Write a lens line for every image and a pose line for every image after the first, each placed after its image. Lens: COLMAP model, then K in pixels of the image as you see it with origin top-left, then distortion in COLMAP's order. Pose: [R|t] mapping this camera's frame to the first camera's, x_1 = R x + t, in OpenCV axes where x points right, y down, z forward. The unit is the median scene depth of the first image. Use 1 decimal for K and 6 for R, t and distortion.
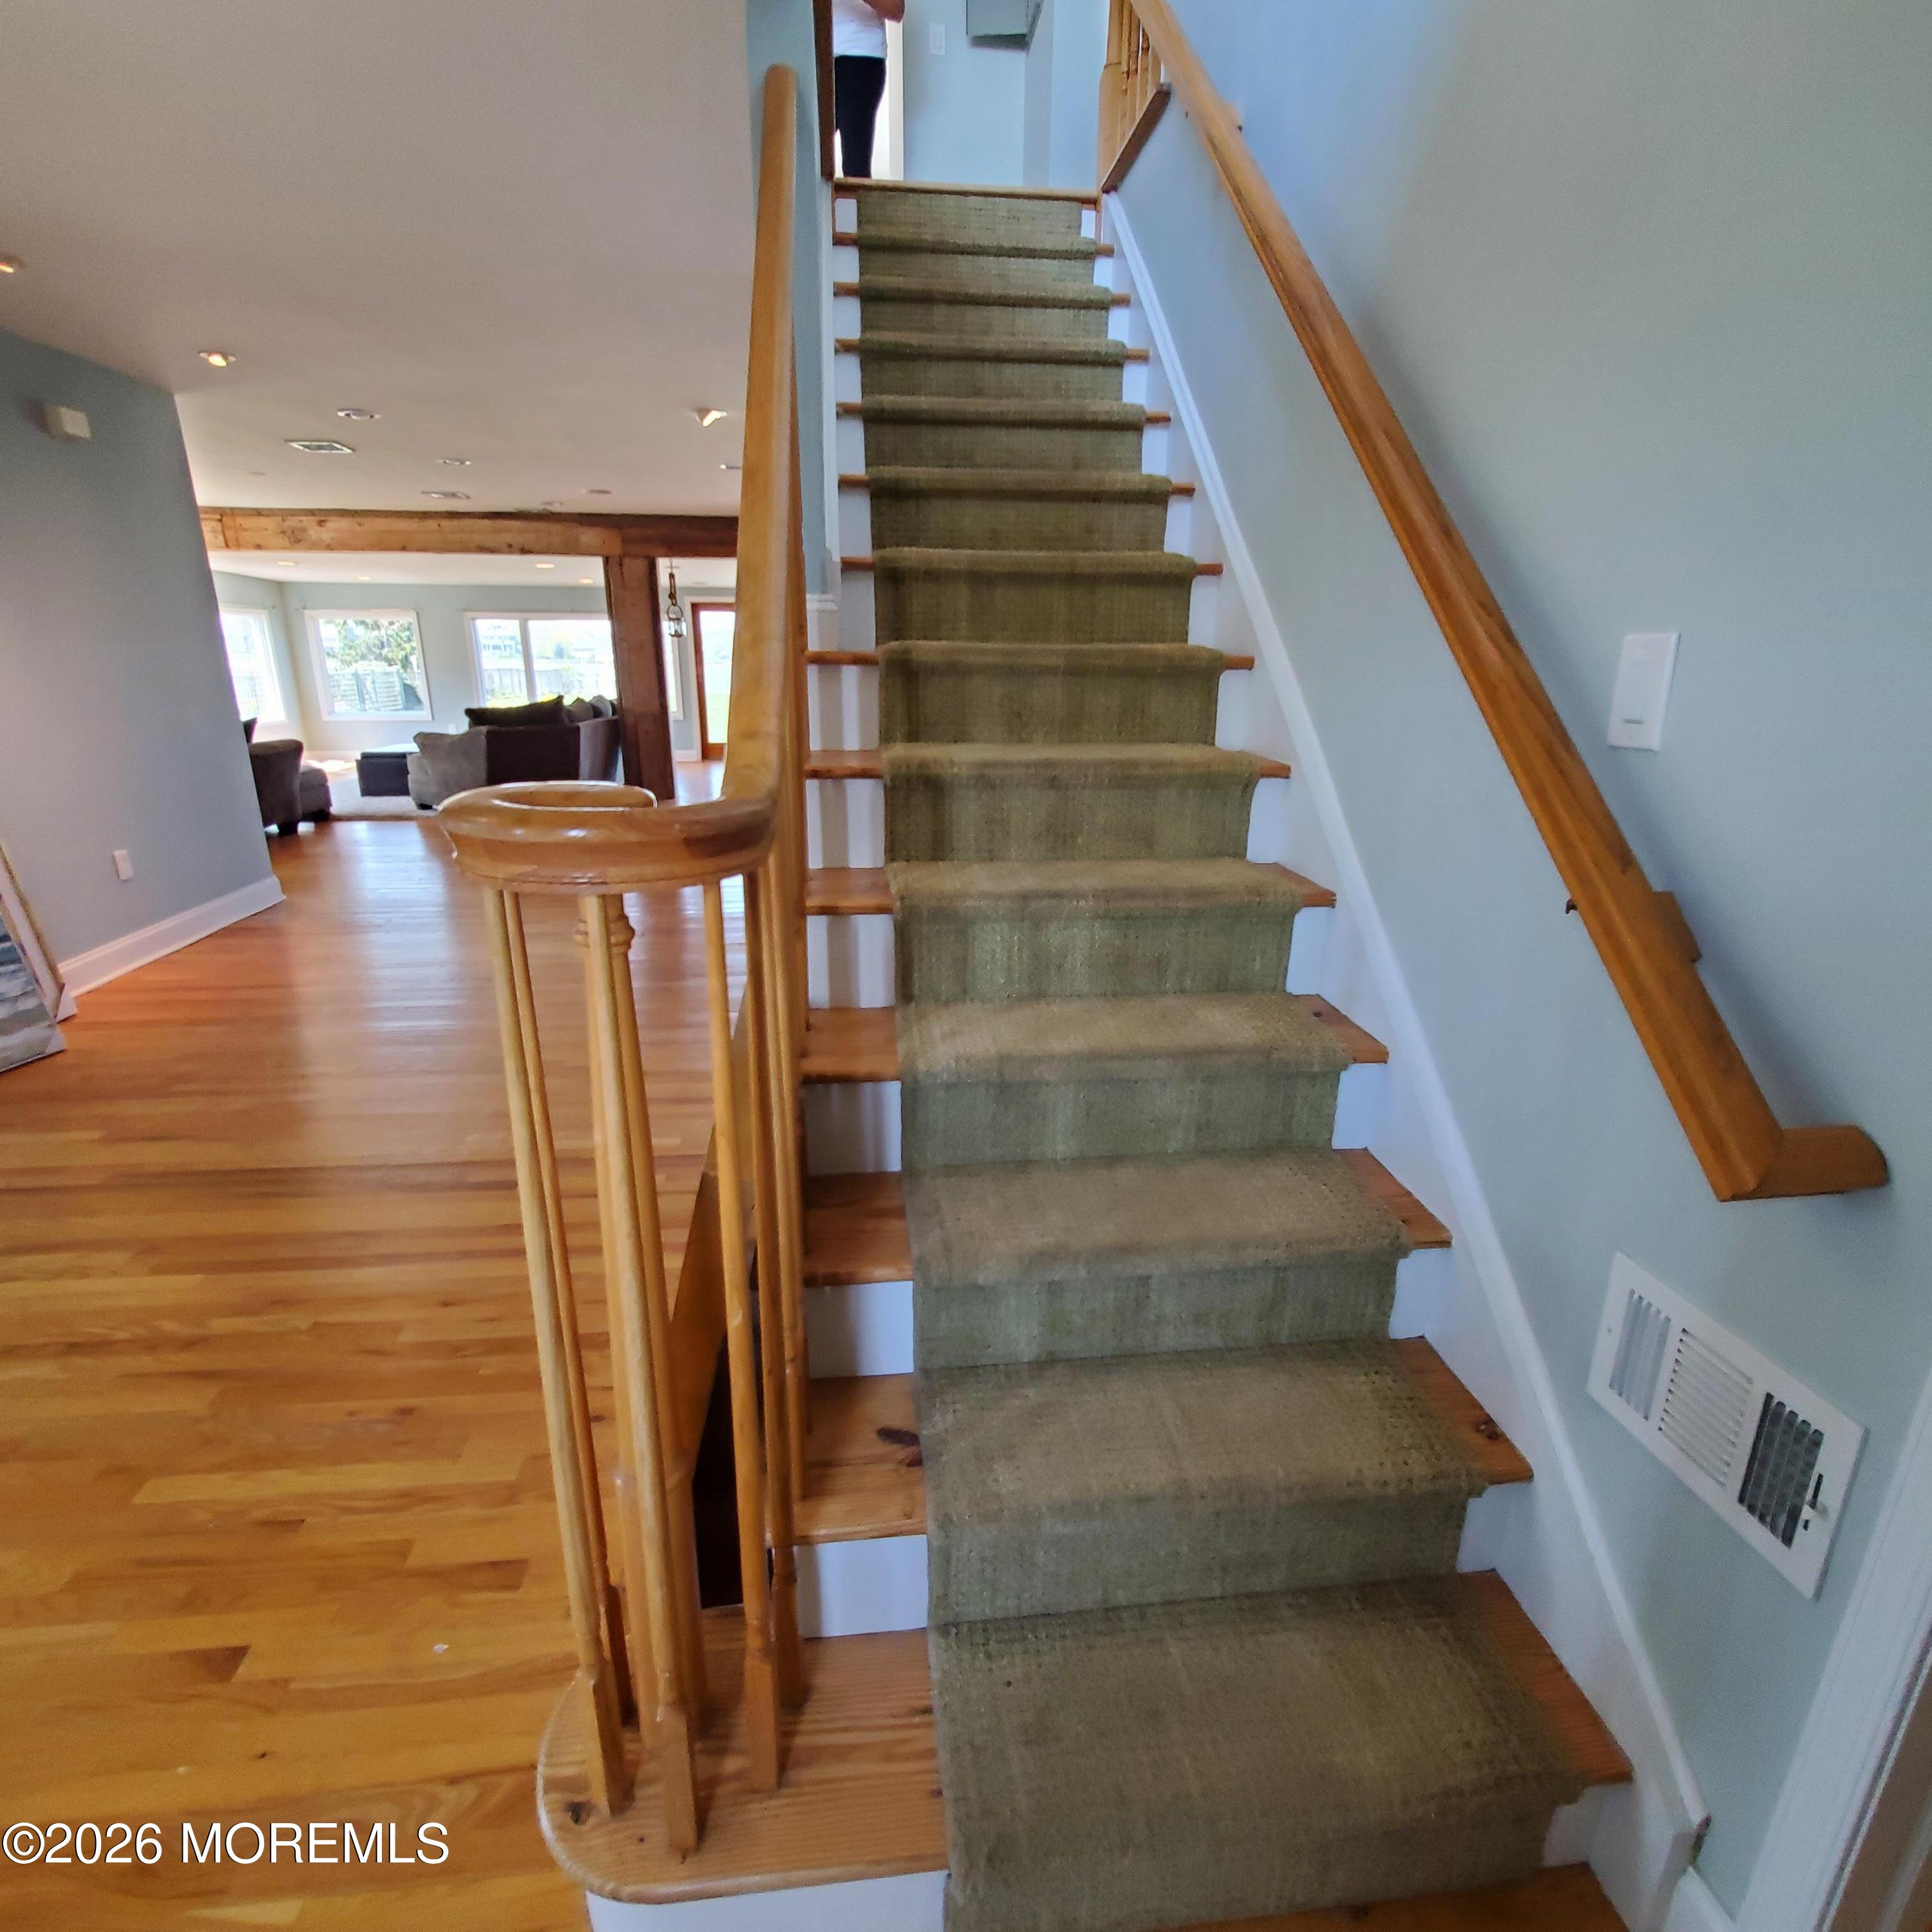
lens RADIAL K [[1036.0, 0, 960.4], [0, 1036.0, 963.1], [0, 0, 1]] dist [-0.005382, 0.002616]
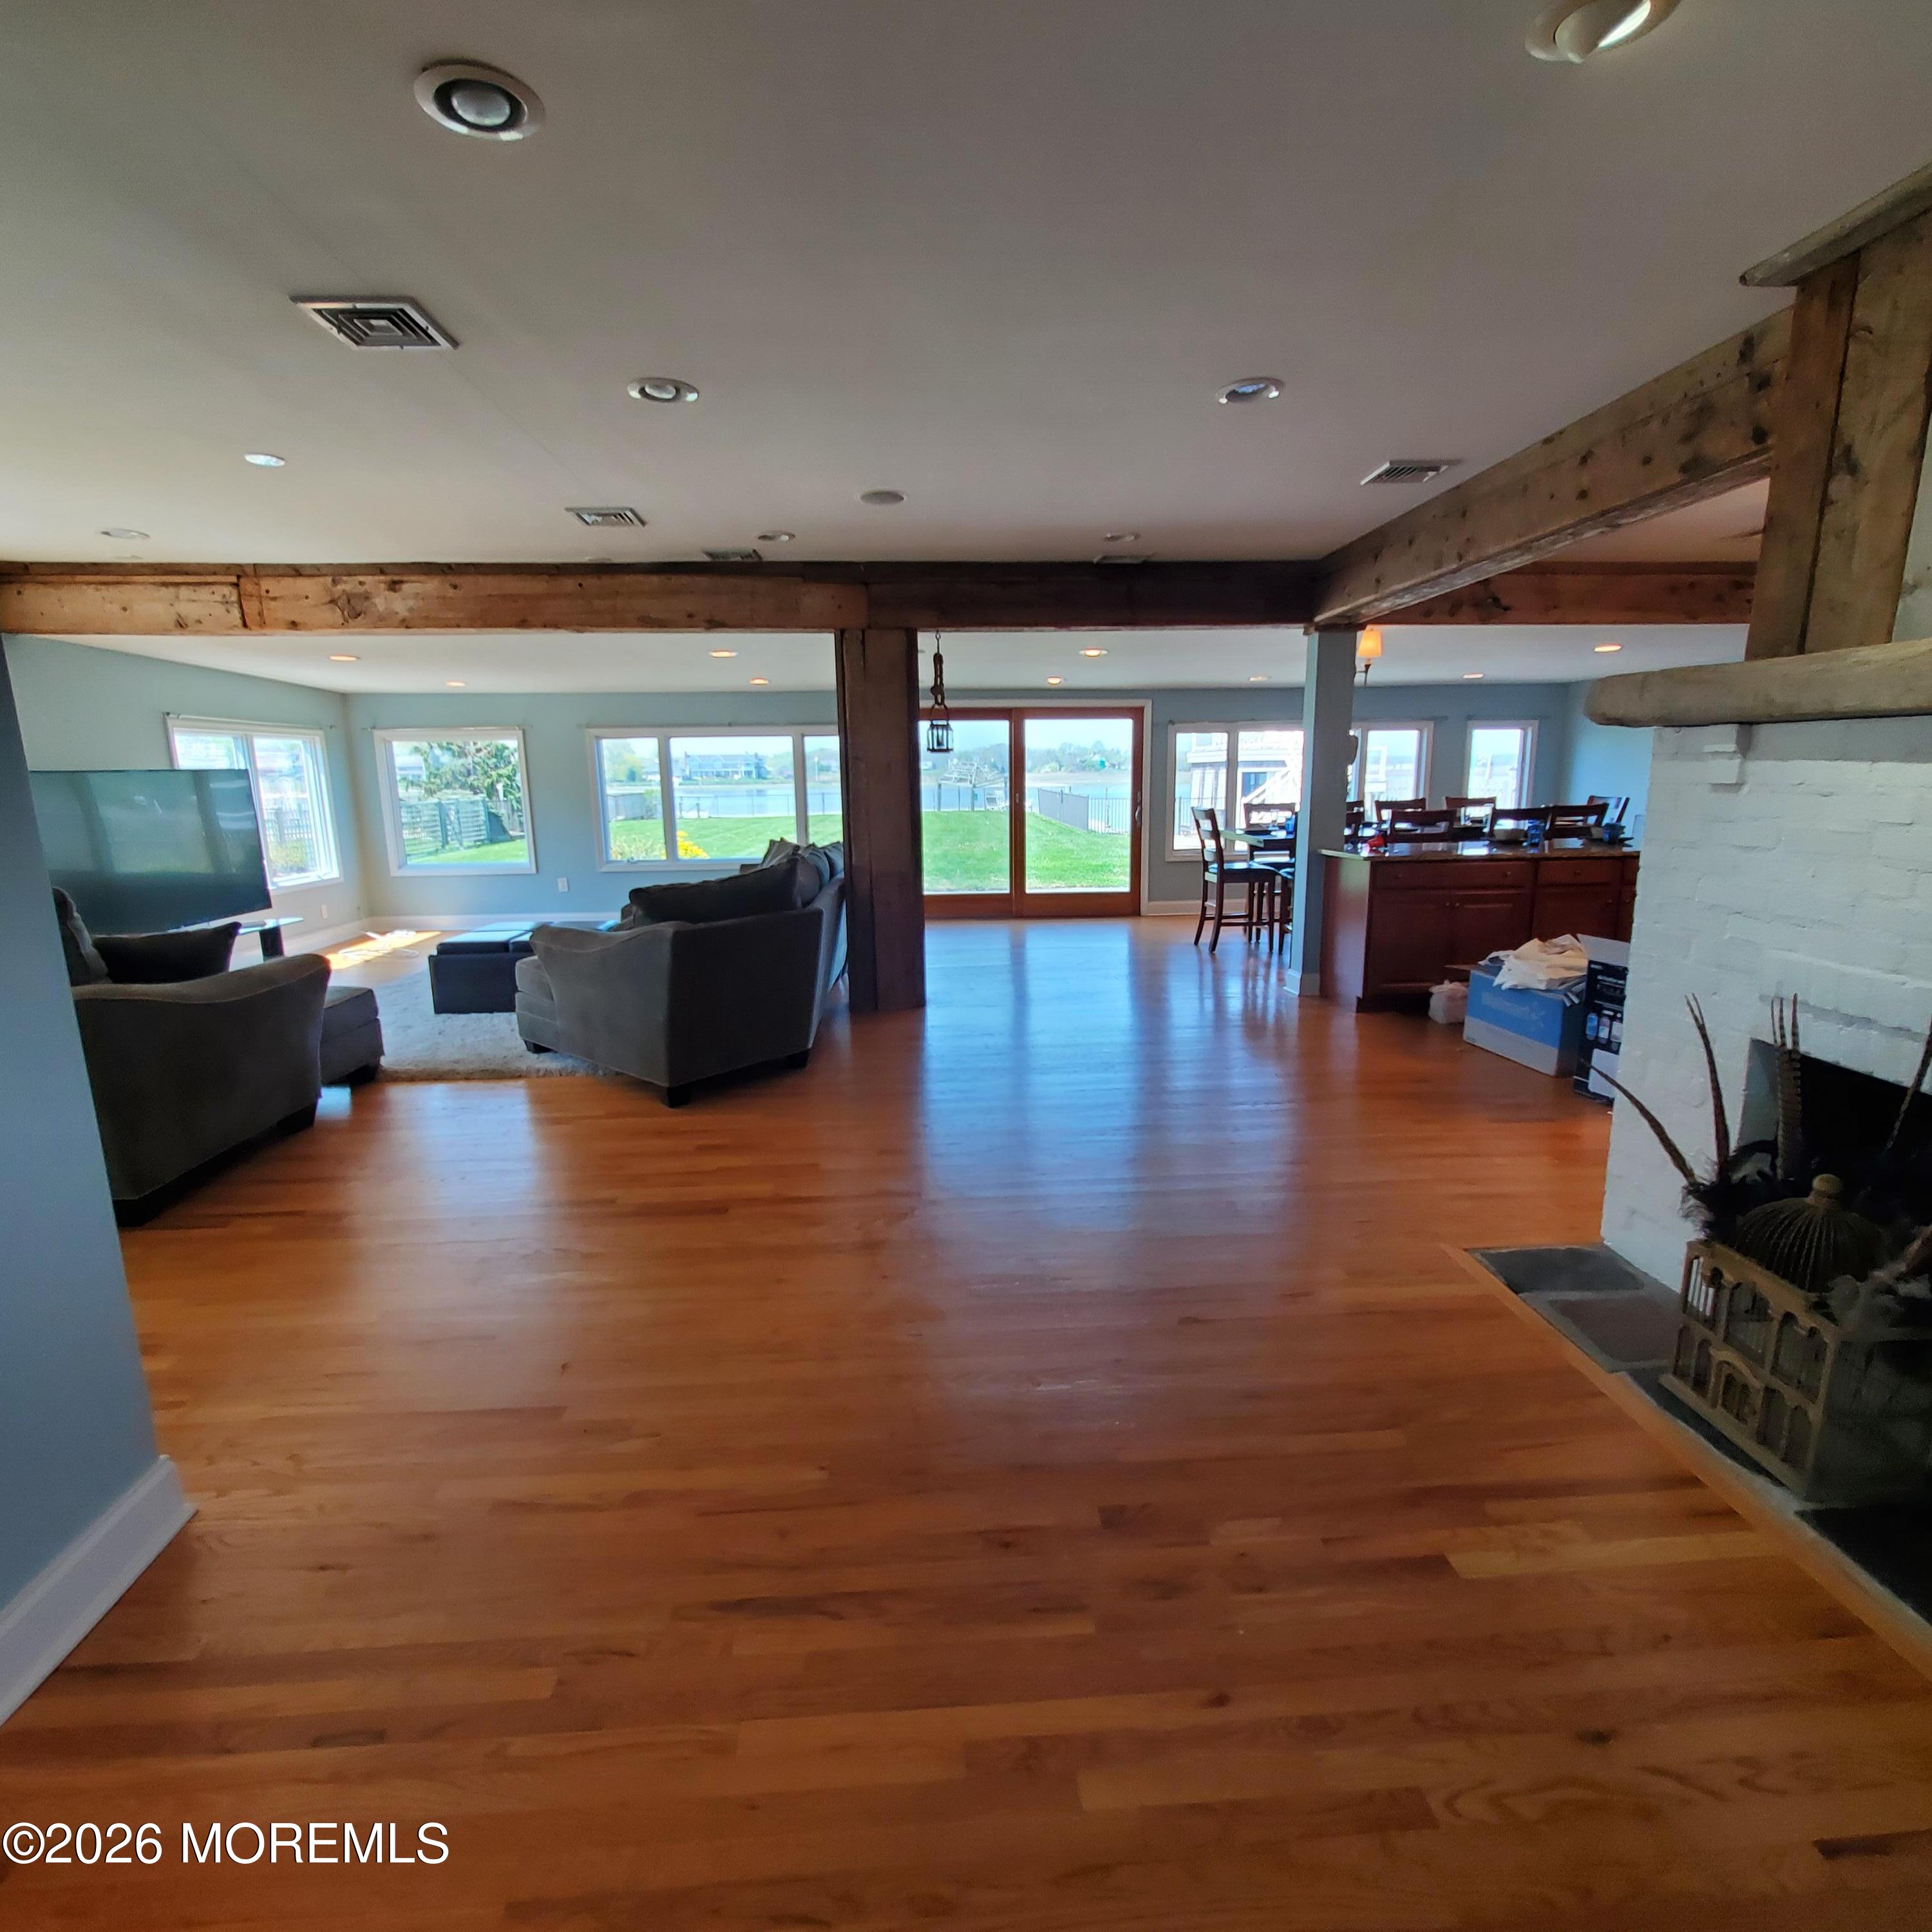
lens RADIAL K [[1036.0, 0, 969.6], [0, 1036.0, 963.1], [0, 0, 1]] dist [-0.005382, 0.002616]
pose [[0.998854, -0.010119, -0.046780, -0.237432], [0.005096, 0.994324, -0.106270, -0.127996], [0.047590, 0.105910, 0.993236, 0.407854]]
